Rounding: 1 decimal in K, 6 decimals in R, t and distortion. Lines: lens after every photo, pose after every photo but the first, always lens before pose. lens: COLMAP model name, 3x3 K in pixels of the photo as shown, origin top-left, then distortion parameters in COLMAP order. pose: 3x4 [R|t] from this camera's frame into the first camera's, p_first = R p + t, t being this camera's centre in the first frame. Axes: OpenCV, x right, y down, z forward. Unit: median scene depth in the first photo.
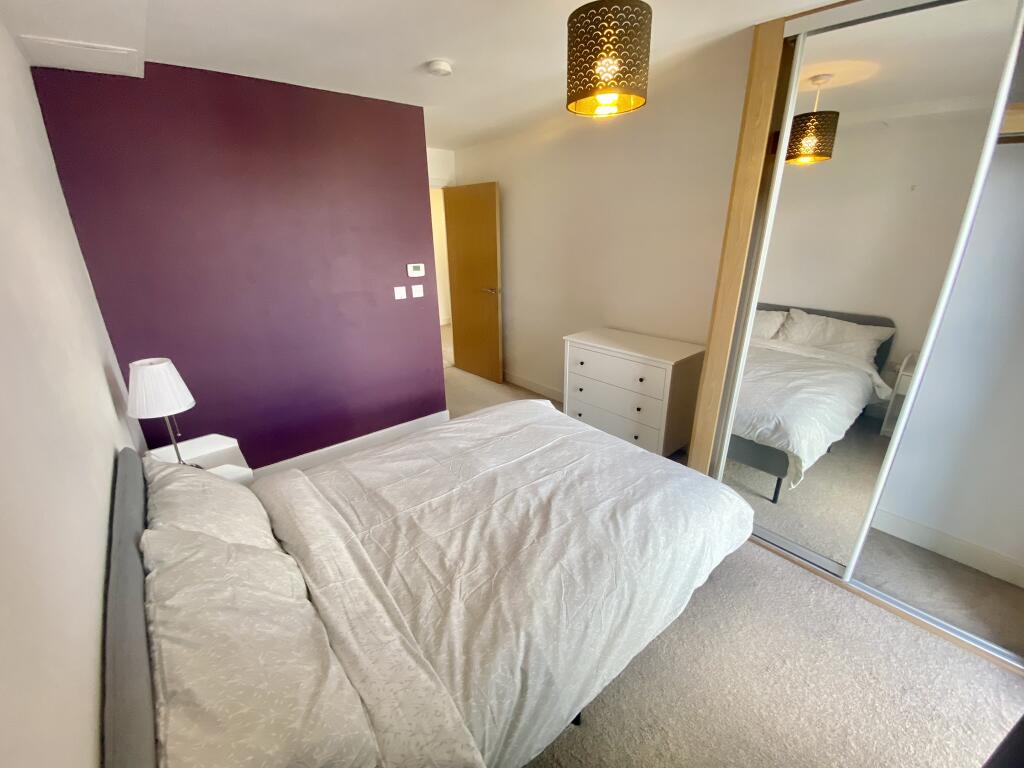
lens RADIAL K [[419.9, 0, 509.0], [0, 419.9, 384.6], [0, 0, 1]] dist [0.010744, -0.014855]
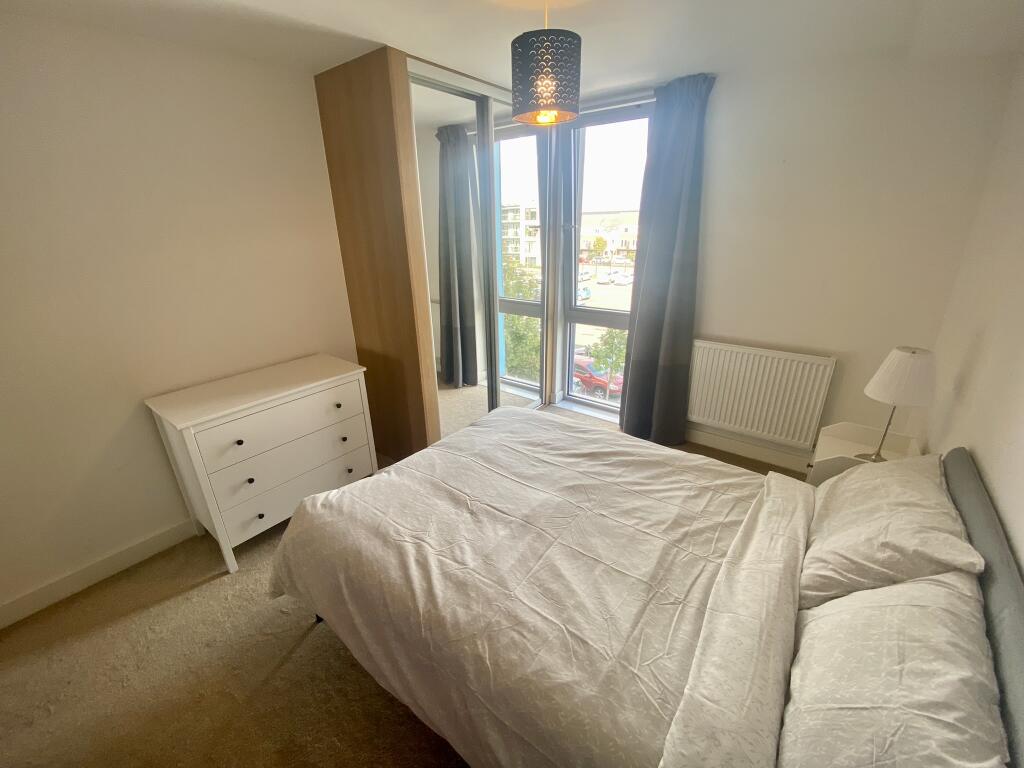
lens RADIAL K [[419.9, 0, 507.0], [0, 419.9, 377.6], [0, 0, 1]] dist [0.010744, -0.014855]
pose [[-0.207800, -0.347047, 0.914537, -0.929861], [0.361914, 0.841320, 0.401496, -0.495936], [-0.908756, 0.414415, -0.049225, 1.260882]]
